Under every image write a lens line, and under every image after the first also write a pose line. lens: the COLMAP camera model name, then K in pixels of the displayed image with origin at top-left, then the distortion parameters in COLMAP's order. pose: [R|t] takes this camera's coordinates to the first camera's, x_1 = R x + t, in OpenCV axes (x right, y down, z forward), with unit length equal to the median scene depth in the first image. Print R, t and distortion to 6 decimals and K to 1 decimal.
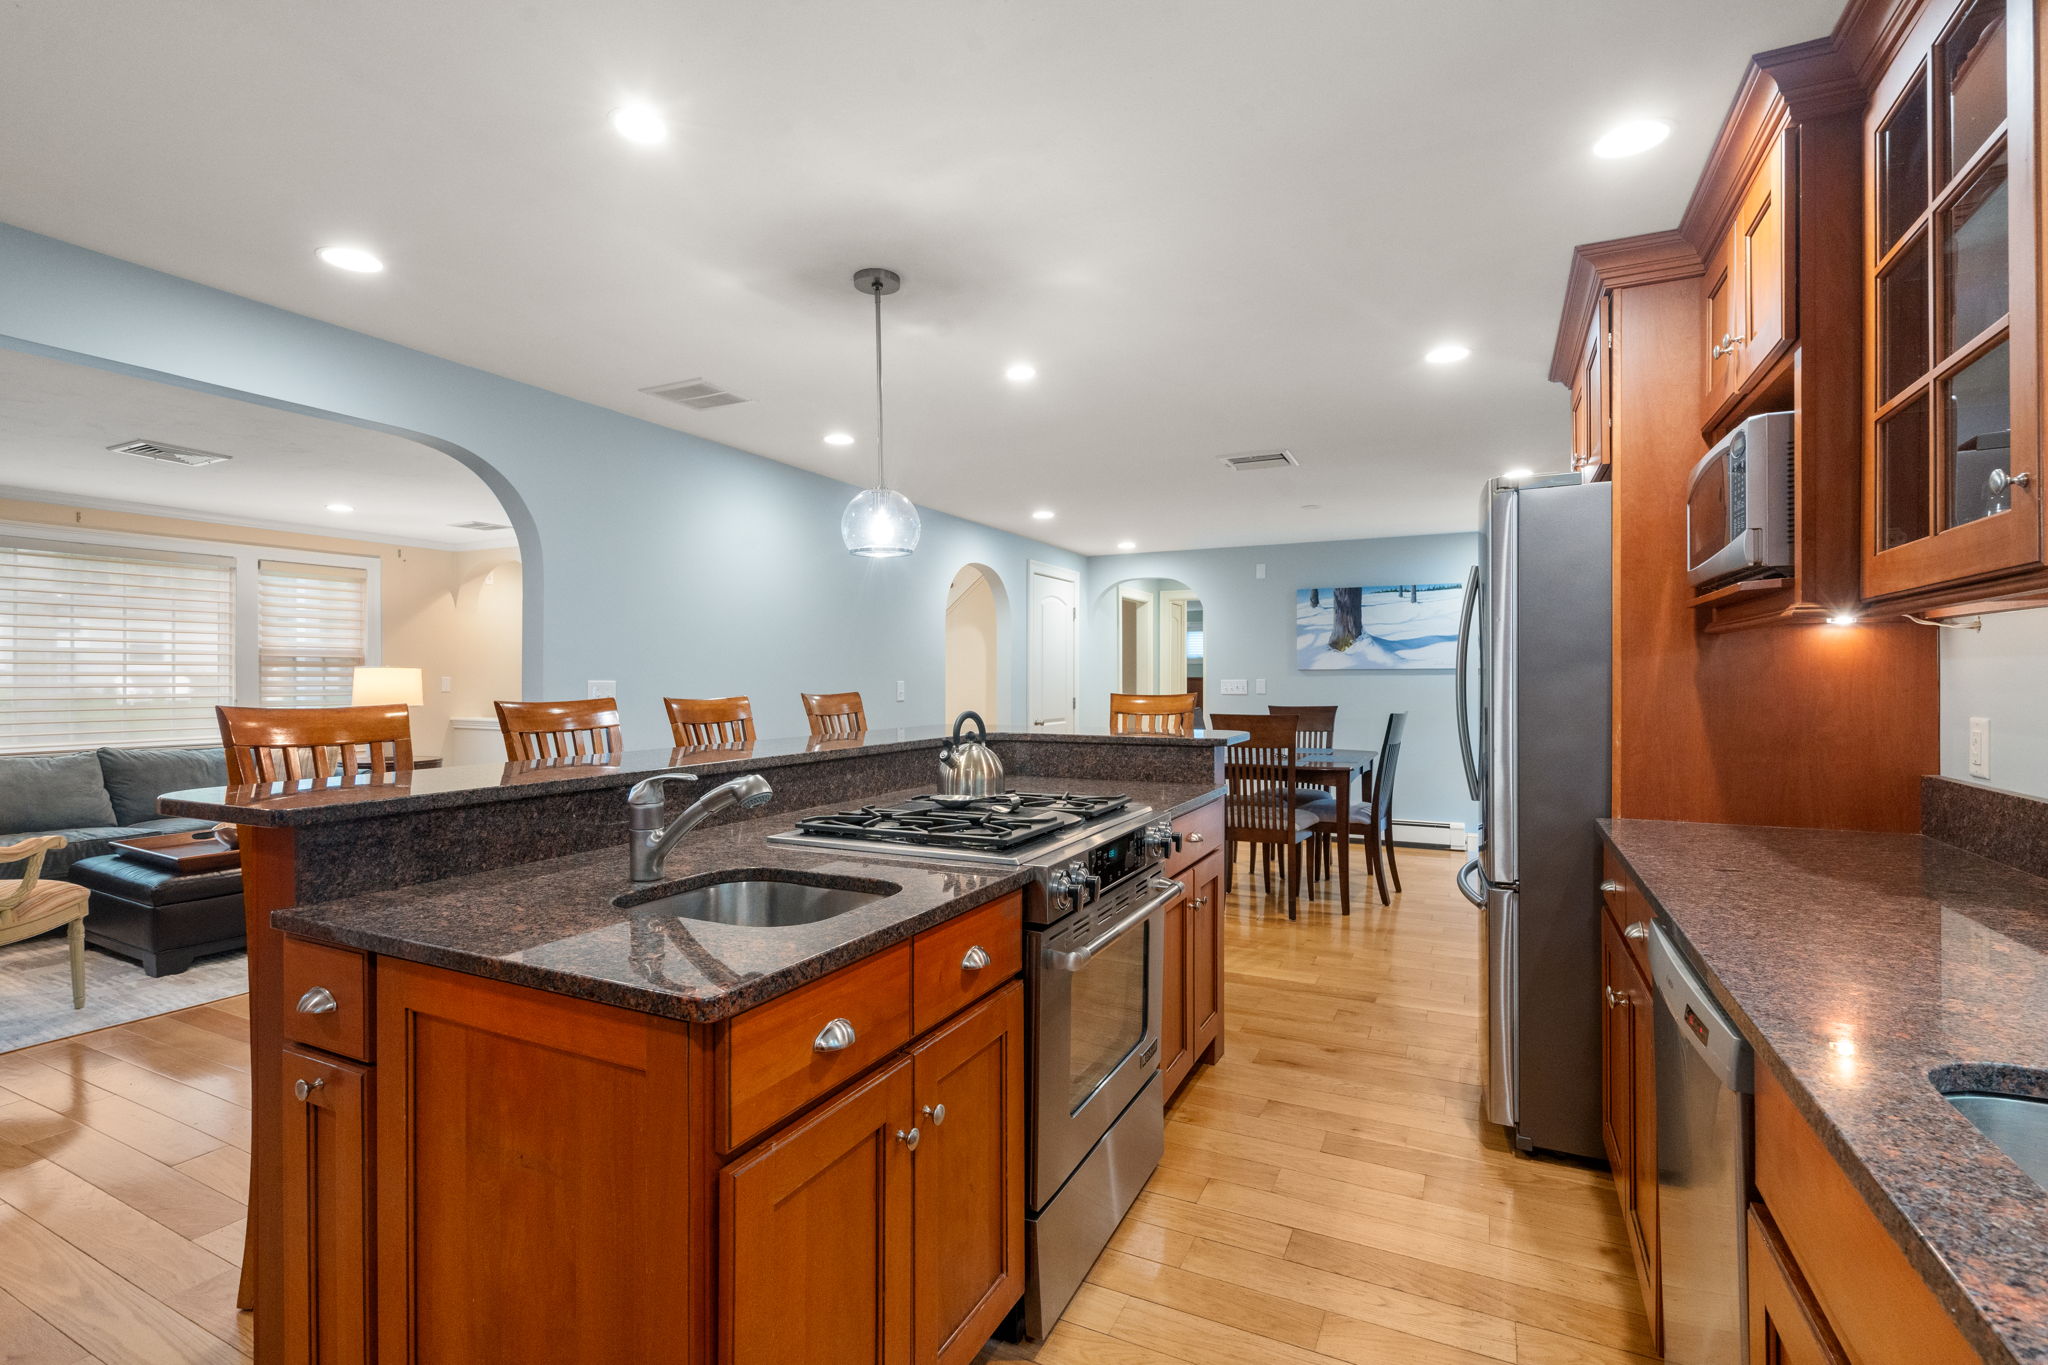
lens RADIAL K [[931.3, 0, 1024.0], [0, 931.3, 682.5], [0, 0, 1]] dist [-0.001086, 0.000472]
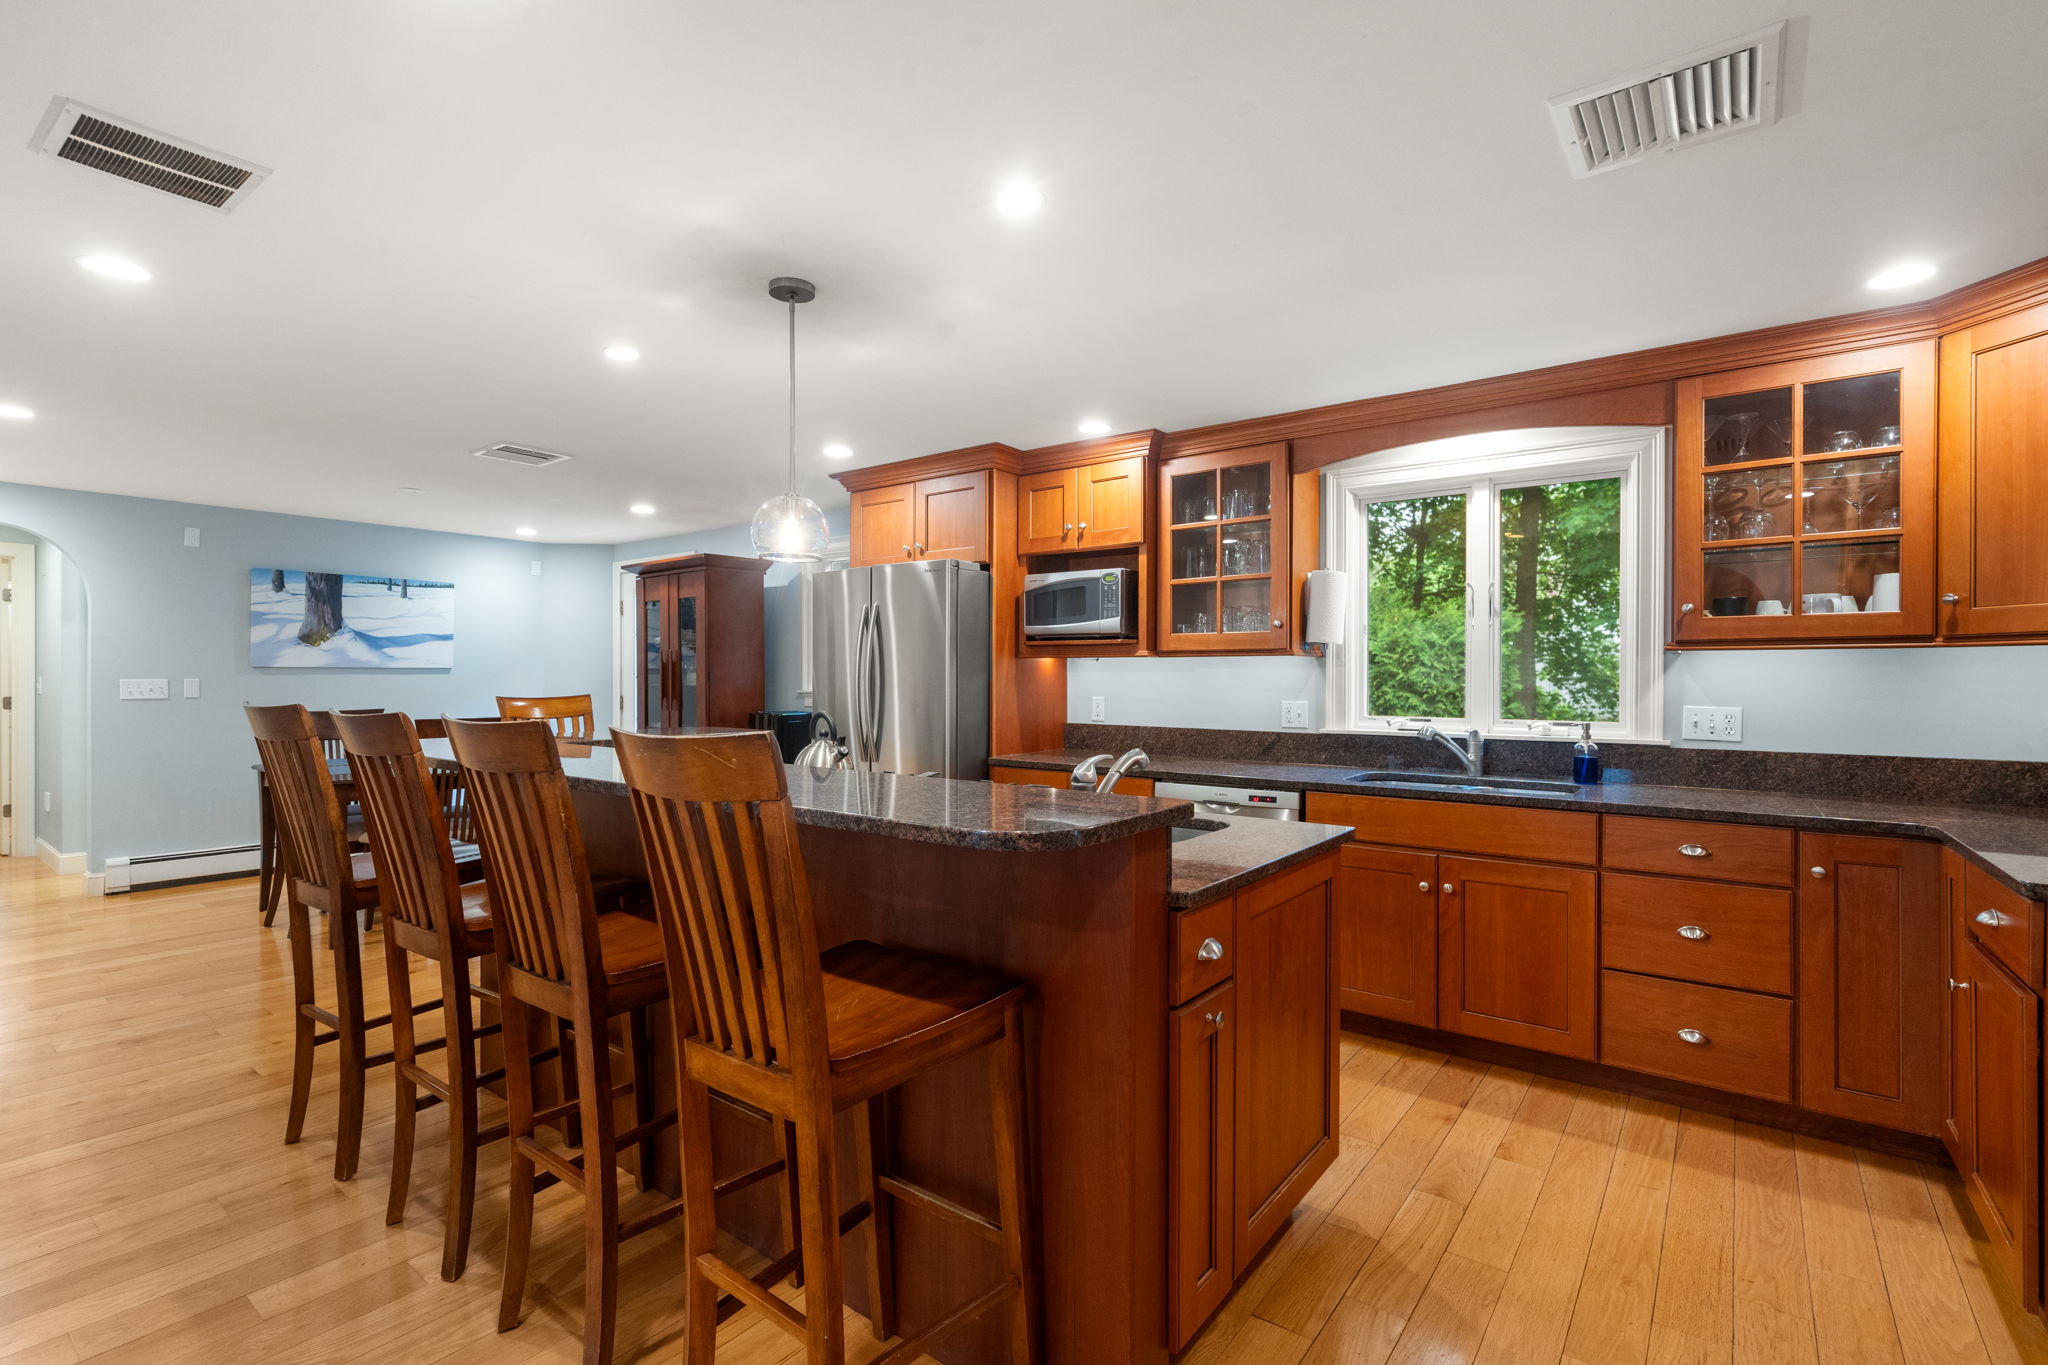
lens RADIAL K [[931.3, 0, 1024.0], [0, 931.3, 682.5], [0, 0, 1]] dist [-0.001086, 0.000472]
pose [[0.188839, -0.004594, 0.981997, -0.386198], [0.001543, 0.999989, 0.004381, -0.002727], [-0.982007, 0.000688, 0.188844, 0.195630]]
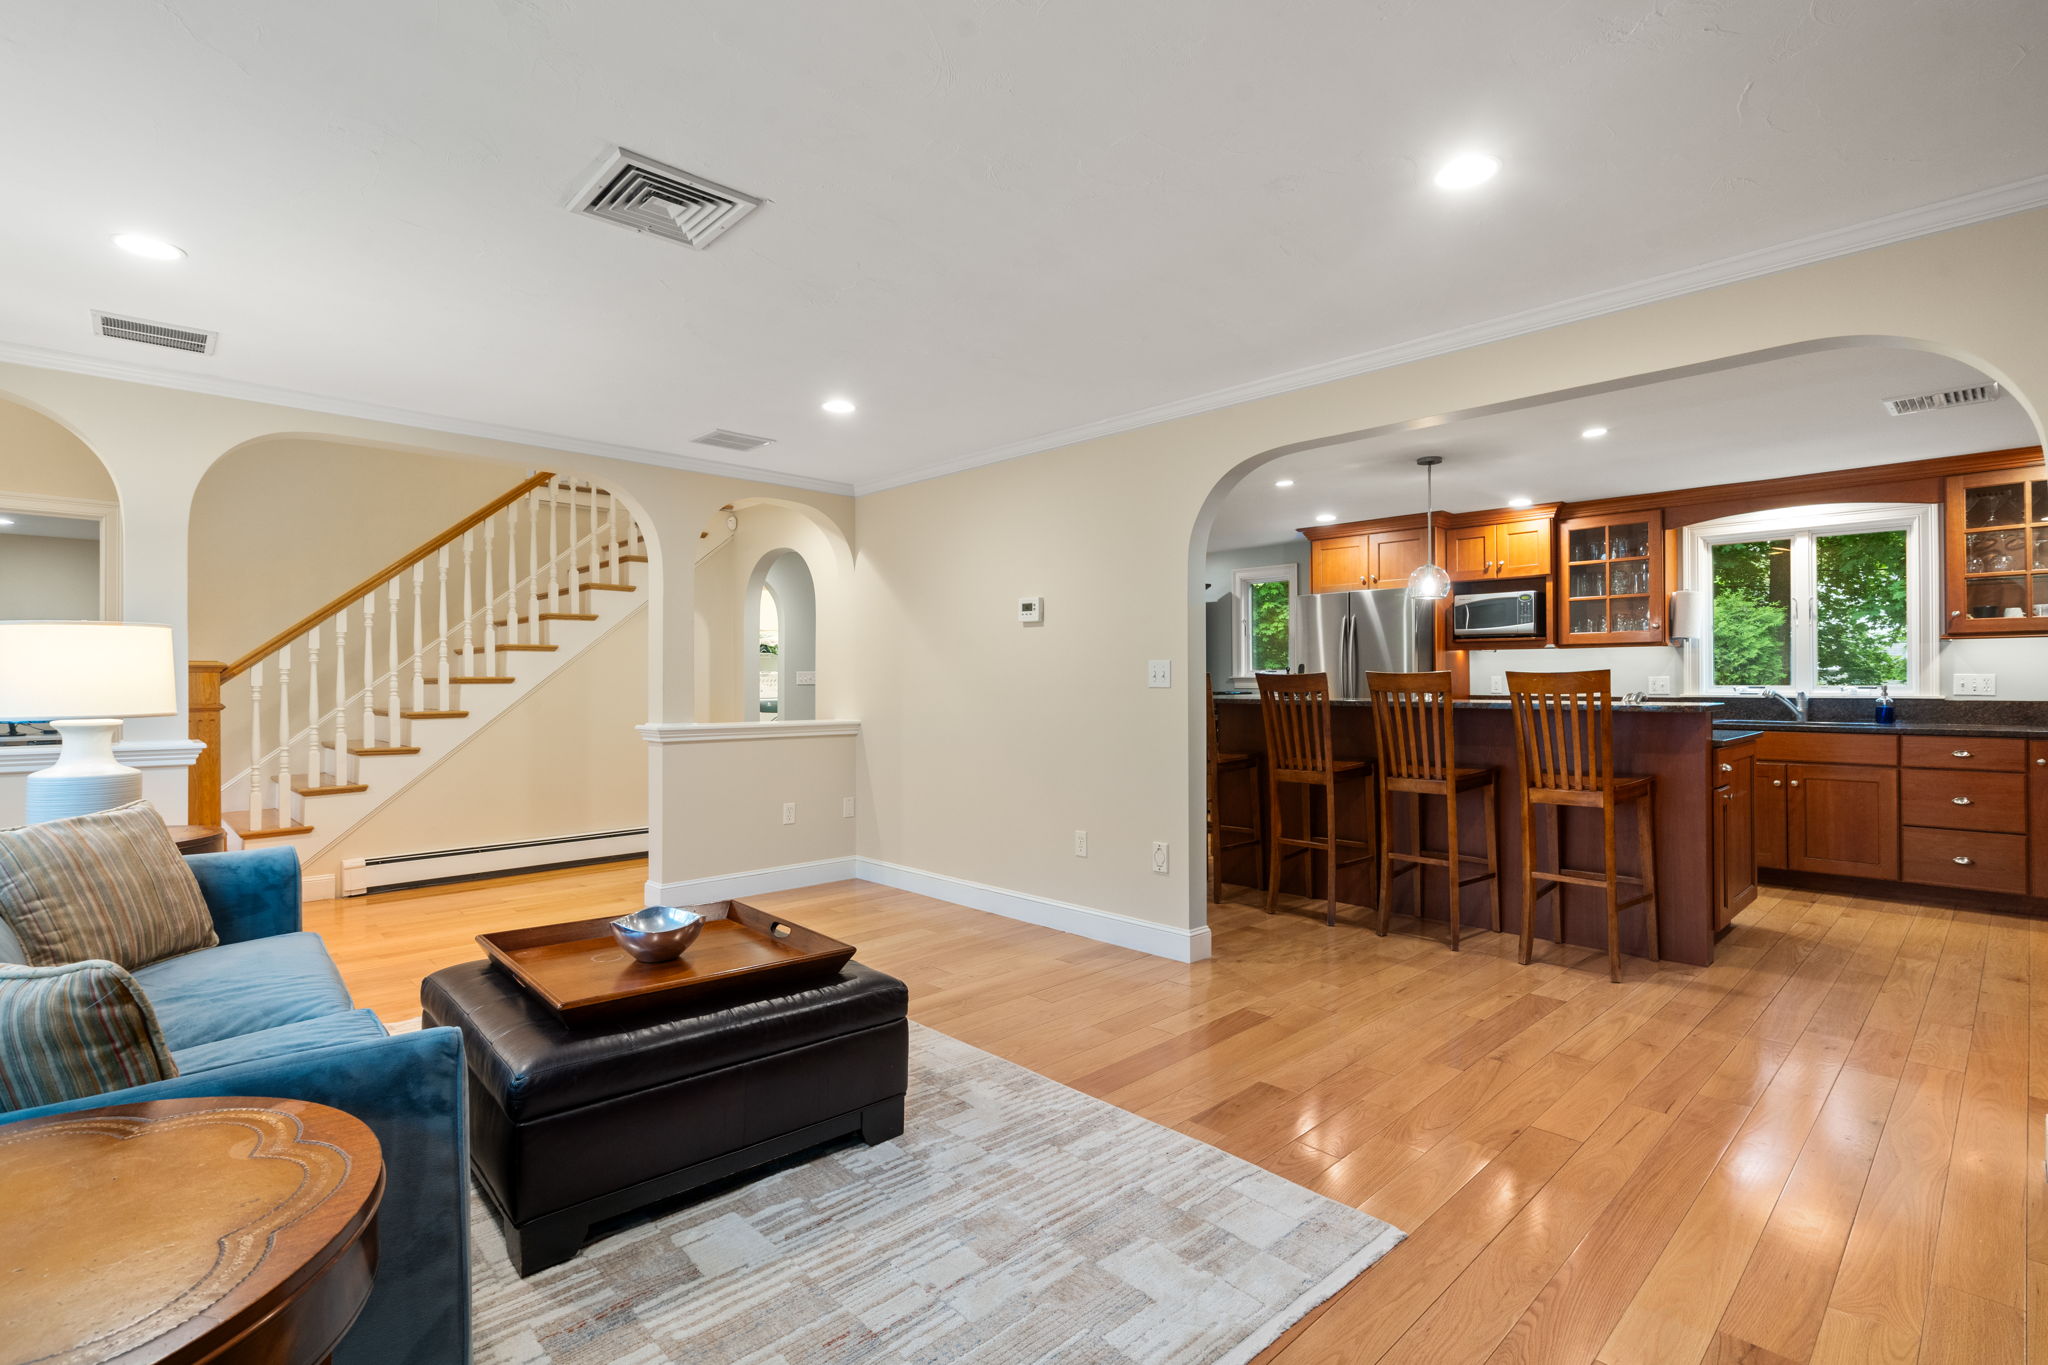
lens RADIAL K [[946.6, 0, 1023.2], [0, 946.6, 673.4], [0, 0, 1]] dist [0.000423, -0.000863]
pose [[0.344943, 0.004185, 0.938614, -0.821918], [0.007750, 0.999943, -0.007306, 0.010424], [-0.938592, 0.009794, 0.344891, 0.392050]]
